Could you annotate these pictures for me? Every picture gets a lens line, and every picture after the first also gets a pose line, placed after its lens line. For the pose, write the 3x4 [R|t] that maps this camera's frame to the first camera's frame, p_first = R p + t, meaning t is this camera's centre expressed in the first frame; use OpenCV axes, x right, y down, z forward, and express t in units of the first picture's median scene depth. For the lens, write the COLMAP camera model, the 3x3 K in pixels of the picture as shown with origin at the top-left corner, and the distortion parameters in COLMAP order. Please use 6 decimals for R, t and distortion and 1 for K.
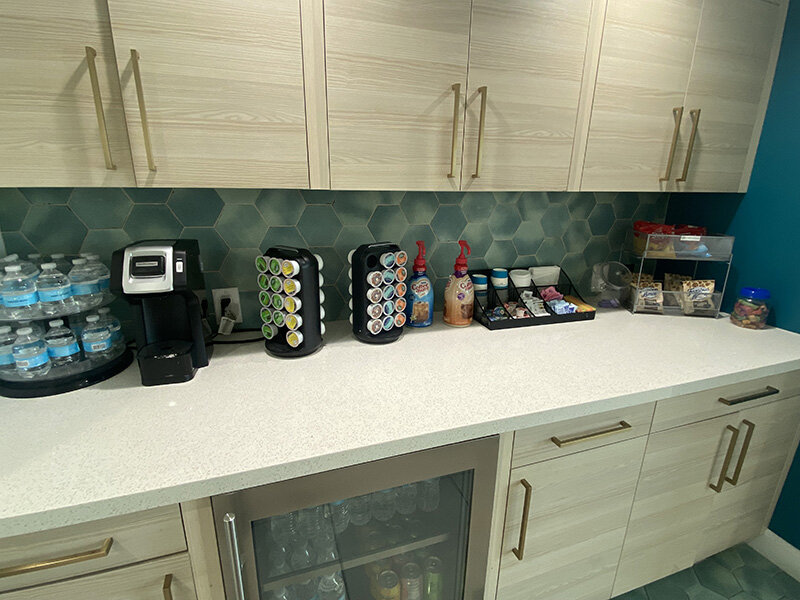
lens RADIAL K [[384.6, 0, 397.0], [0, 384.6, 293.2], [0, 0, 1]] dist [0.021787, -0.000833]
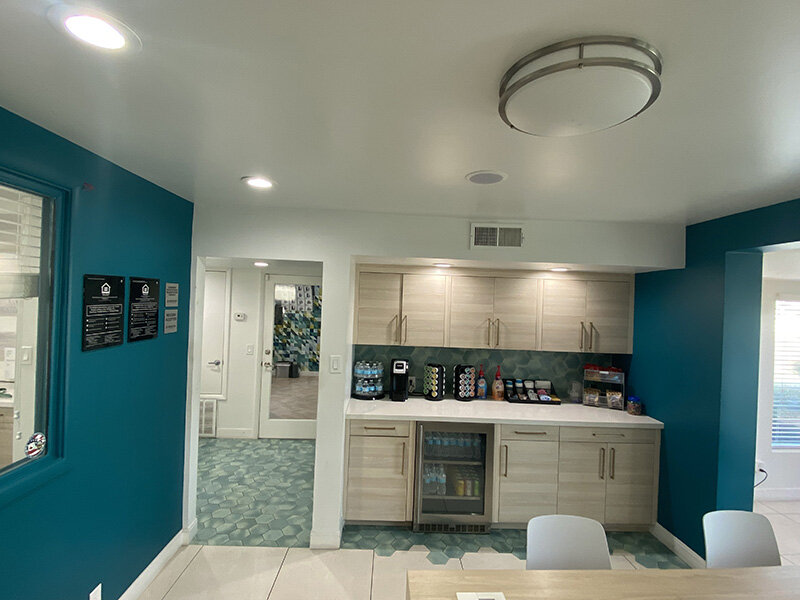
lens RADIAL K [[384.6, 0, 398.3], [0, 384.6, 298.5], [0, 0, 1]] dist [0.021787, -0.000833]
pose [[0.954003, 0.016607, -0.299336, 0.315988], [-0.104327, 0.954448, -0.279545, 0.245262], [0.281058, 0.297915, 0.912279, -1.829814]]
